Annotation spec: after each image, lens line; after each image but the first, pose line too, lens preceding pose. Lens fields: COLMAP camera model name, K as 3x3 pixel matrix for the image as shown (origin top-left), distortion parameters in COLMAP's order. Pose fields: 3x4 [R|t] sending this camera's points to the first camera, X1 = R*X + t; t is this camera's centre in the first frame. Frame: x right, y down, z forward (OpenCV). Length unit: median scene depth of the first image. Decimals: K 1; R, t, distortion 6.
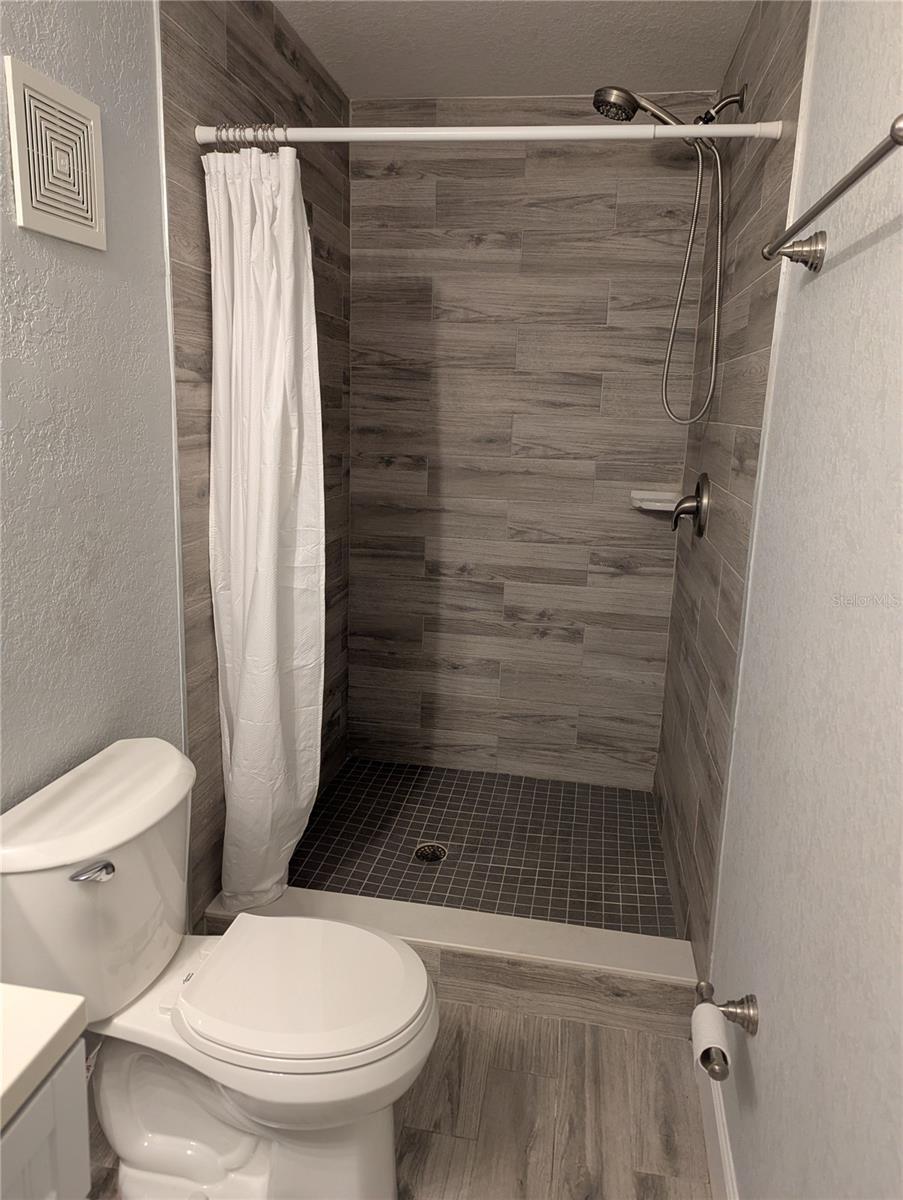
lens RADIAL K [[840.0, 0, 440.2], [0, 840.0, 593.9], [0, 0, 1]] dist [0.063189, -0.059328]
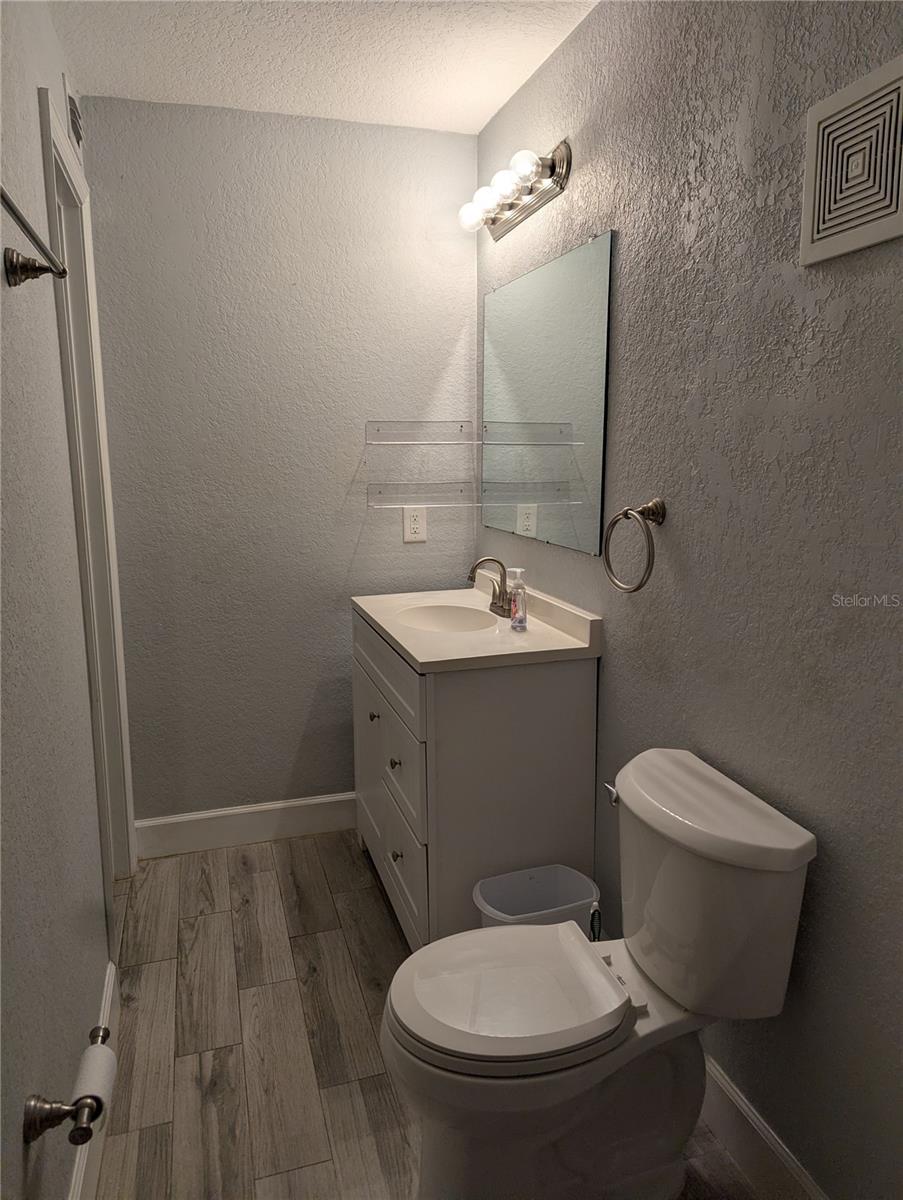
lens RADIAL K [[831.2, 0, 462.0], [0, 831.2, 586.0], [0, 0, 1]] dist [0.063294, -0.000006]
pose [[-0.880223, 0.045087, -0.472413, 0.350239], [-0.134914, 0.930625, 0.340198, -0.333927], [0.454978, 0.363185, -0.813075, 1.645870]]
